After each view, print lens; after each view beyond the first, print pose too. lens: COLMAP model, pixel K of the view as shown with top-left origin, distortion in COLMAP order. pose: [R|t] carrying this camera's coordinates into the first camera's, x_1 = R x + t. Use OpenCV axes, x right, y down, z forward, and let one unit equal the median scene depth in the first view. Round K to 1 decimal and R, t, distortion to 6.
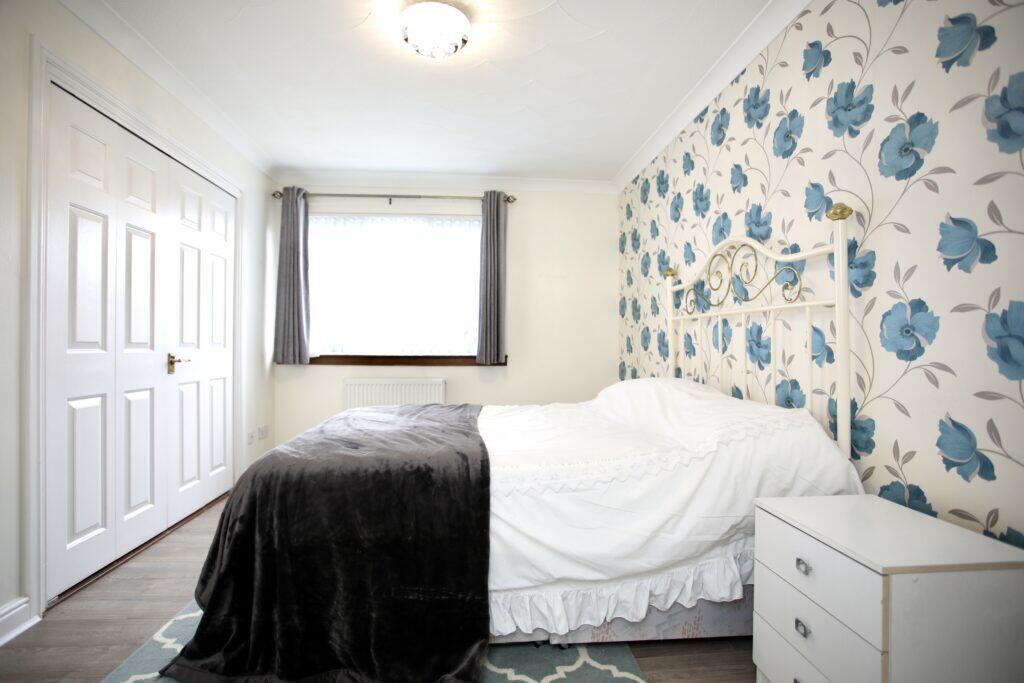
lens RADIAL K [[497.0, 0, 507.4], [0, 497.0, 341.5], [0, 0, 1]] dist [-0.070252, 0.029394]
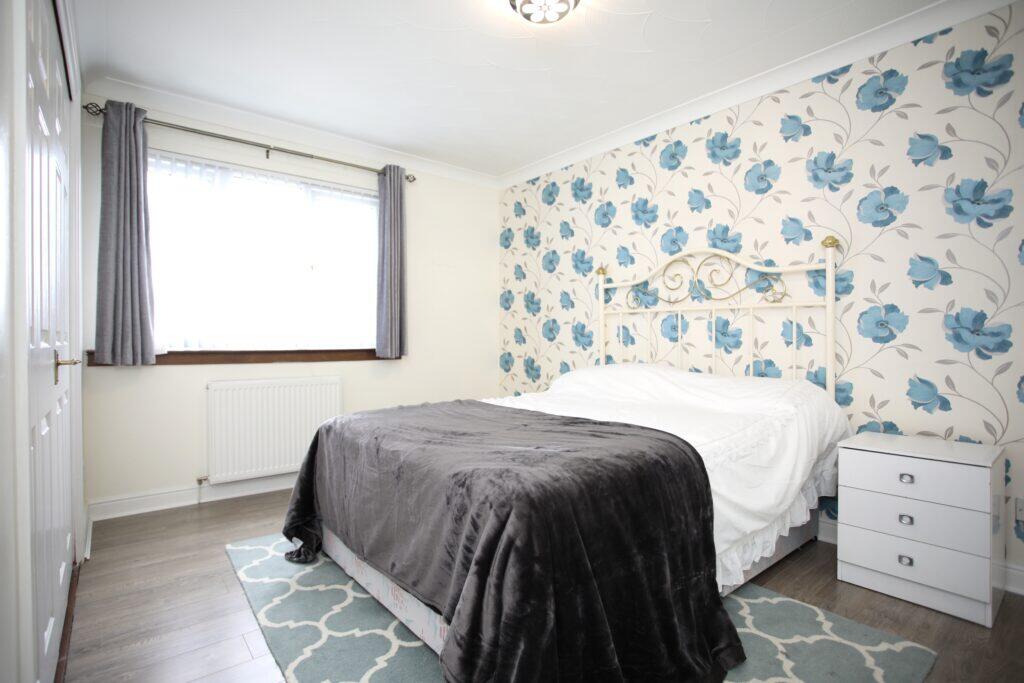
lens RADIAL K [[497.0, 0, 507.4], [0, 497.0, 341.5], [0, 0, 1]] dist [-0.070252, 0.029394]
pose [[0.819989, -0.008152, 0.572322, -0.645659], [0.000859, 0.999915, 0.013011, 0.007847], [-0.572379, -0.010177, 0.819926, 0.247370]]
